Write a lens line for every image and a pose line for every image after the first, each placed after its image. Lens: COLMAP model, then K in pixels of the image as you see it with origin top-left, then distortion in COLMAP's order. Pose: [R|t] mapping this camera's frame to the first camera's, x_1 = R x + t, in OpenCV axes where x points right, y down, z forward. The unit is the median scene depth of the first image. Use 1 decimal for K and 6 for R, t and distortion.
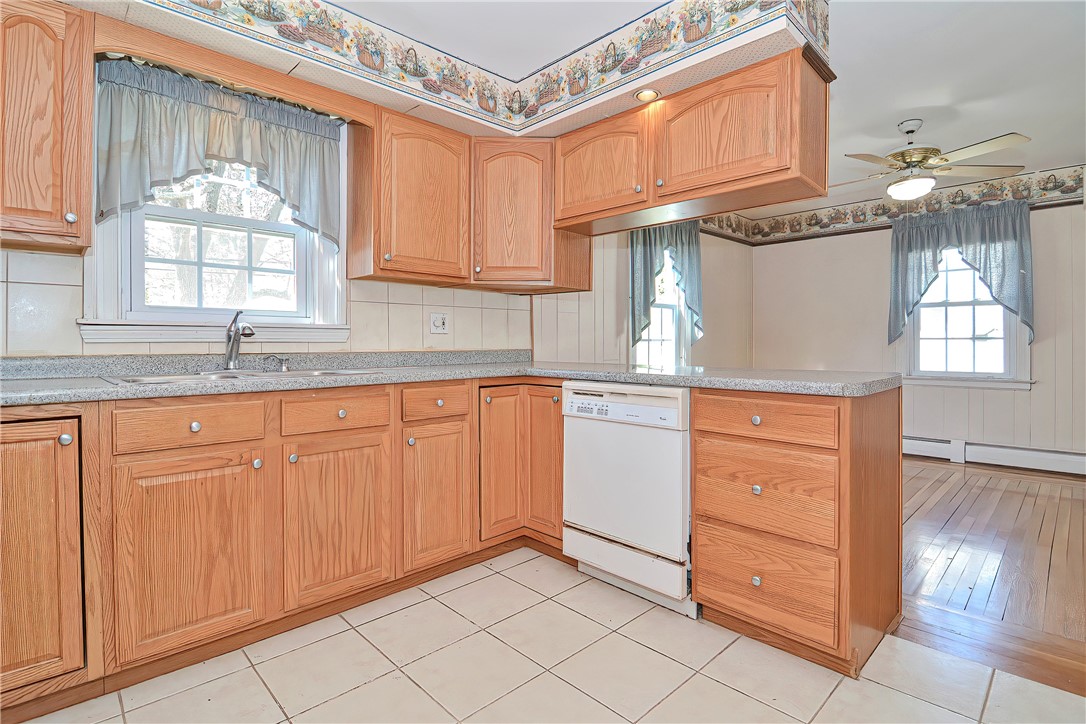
lens RADIAL K [[525.5, 0, 542.3], [0, 525.5, 340.5], [0, 0, 1]] dist [-0.002971, -0.012456]
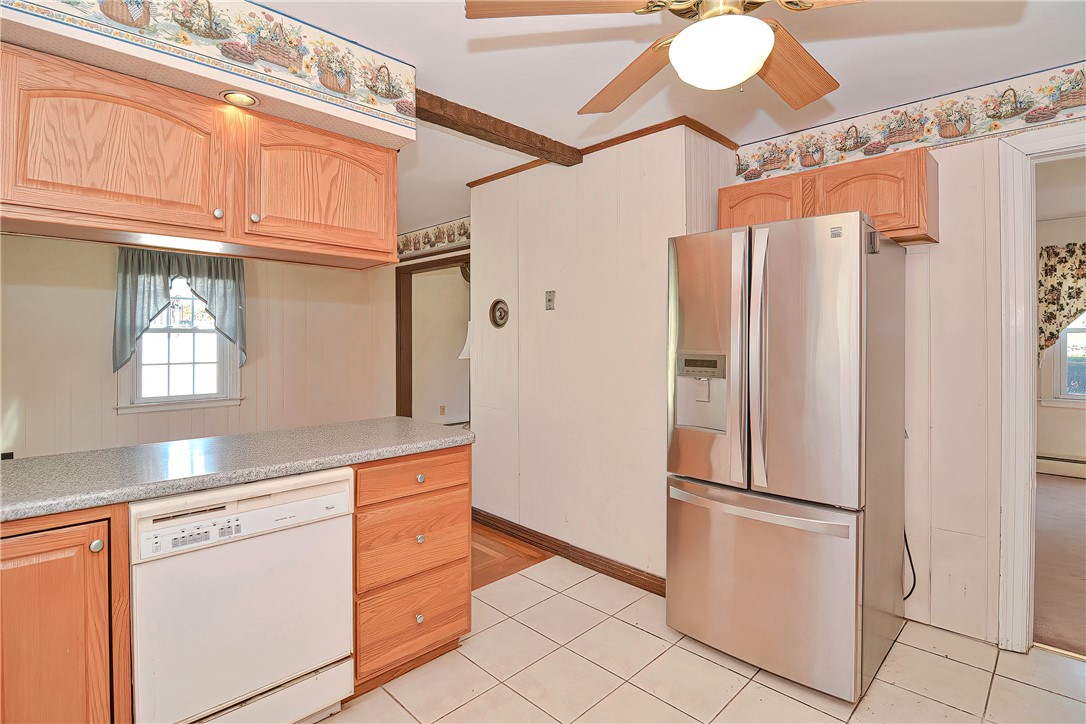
lens RADIAL K [[534.1, 0, 548.0], [0, 534.1, 332.8], [0, 0, 1]] dist [-0.000138, -0.014166]
pose [[-0.013252, 0.010343, 0.999859, -0.302259], [-0.004316, 0.999937, -0.010401, -0.061473], [-0.999903, -0.004453, -0.013206, 0.290007]]
